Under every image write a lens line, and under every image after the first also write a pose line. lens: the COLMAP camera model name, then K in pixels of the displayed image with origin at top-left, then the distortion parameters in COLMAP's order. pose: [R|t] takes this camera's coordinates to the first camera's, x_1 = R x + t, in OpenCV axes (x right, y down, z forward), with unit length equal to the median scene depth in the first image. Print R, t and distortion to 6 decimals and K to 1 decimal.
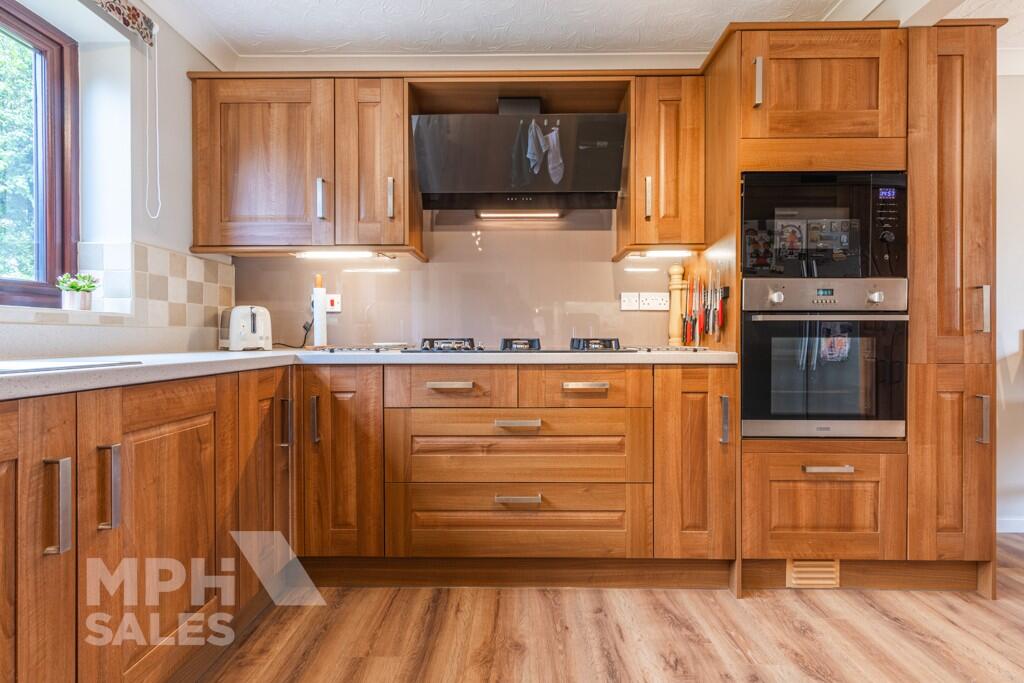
lens RADIAL K [[460.6, 0, 515.7], [0, 460.6, 338.8], [0, 0, 1]] dist [0.000695, 0.000747]
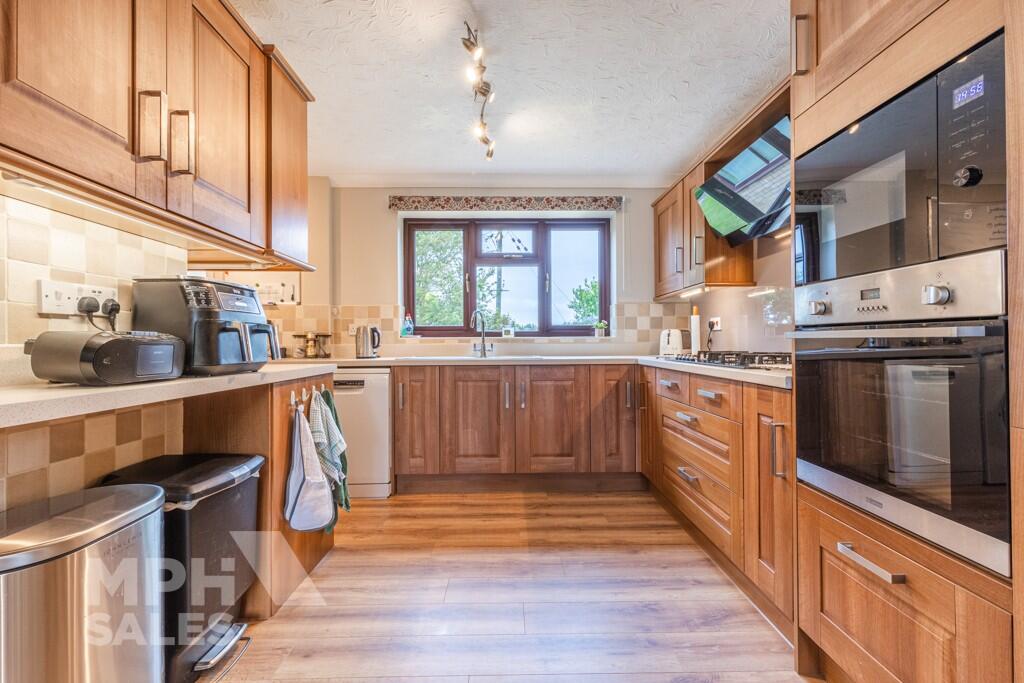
lens RADIAL K [[460.6, 0, 515.7], [0, 460.6, 338.8], [0, 0, 1]] dist [0.000695, 0.000747]
pose [[0.027587, -0.005414, -0.999605, 1.312383], [0.001778, 0.999984, -0.005367, -0.034753], [0.999618, -0.001629, 0.027596, 0.472801]]
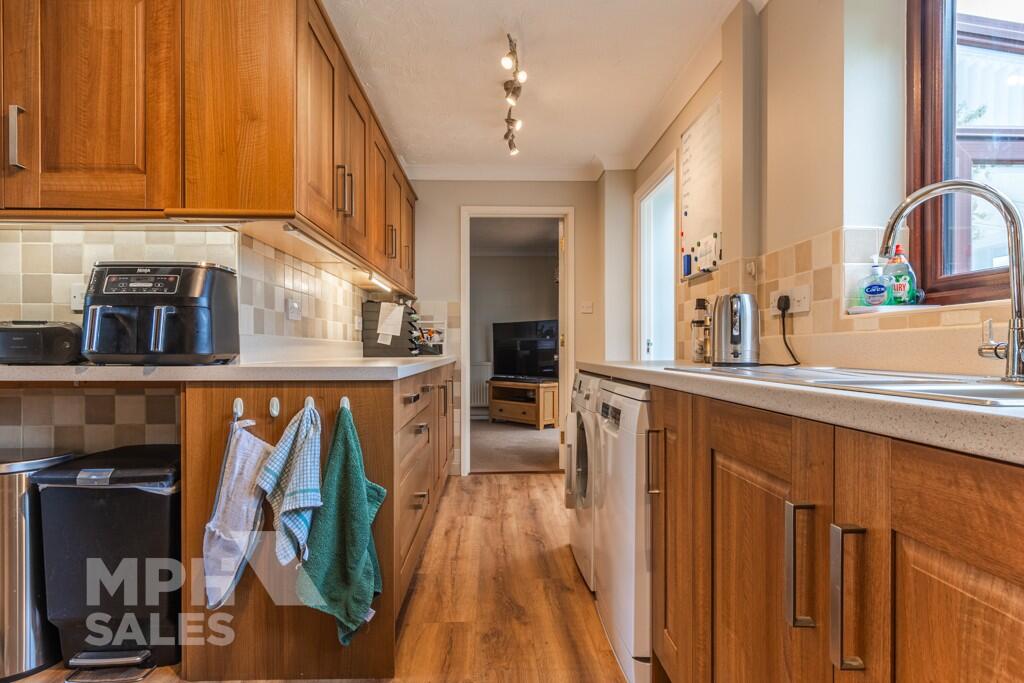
lens RADIAL K [[564.4, 0, 497.4], [0, 564.4, 350.8], [0, 0, 1]] dist [0.000569, 0.000328]
pose [[-0.999607, 0.004540, -0.027676, -0.228774], [0.004345, 0.999965, 0.007086, -0.000646], [0.027707, 0.006963, -0.999592, 0.943049]]
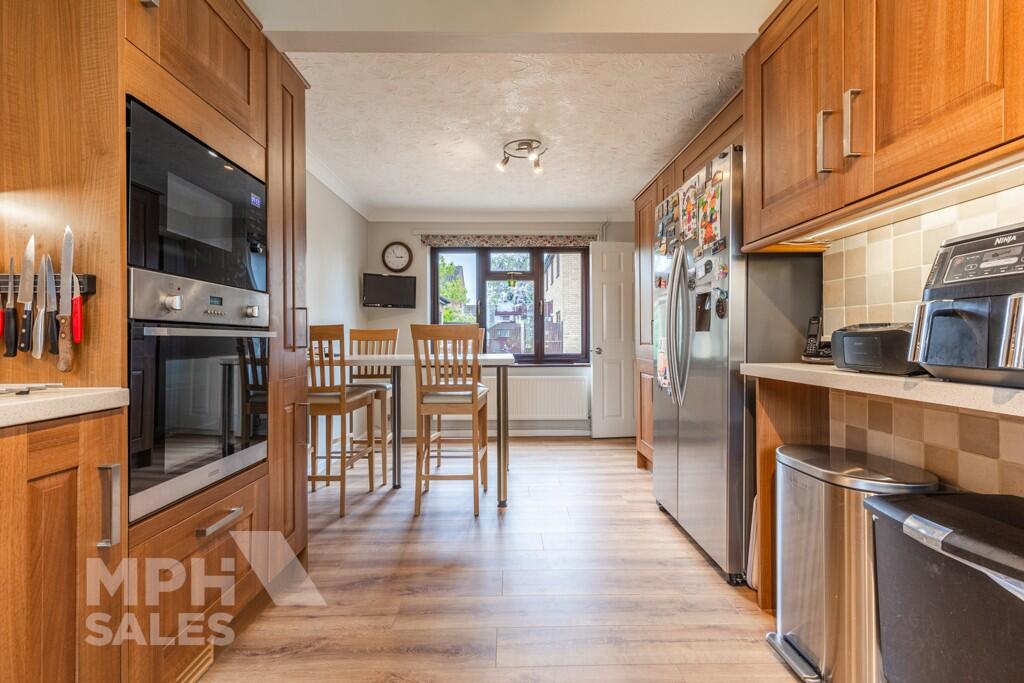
lens RADIAL K [[460.6, 0, 515.7], [0, 460.6, 338.8], [0, 0, 1]] dist [0.000695, 0.000747]
pose [[-0.030388, 0.004488, 0.999528, -0.140591], [0.008158, 0.999958, -0.004241, -0.027531], [-0.999505, 0.008025, -0.030423, 0.504526]]
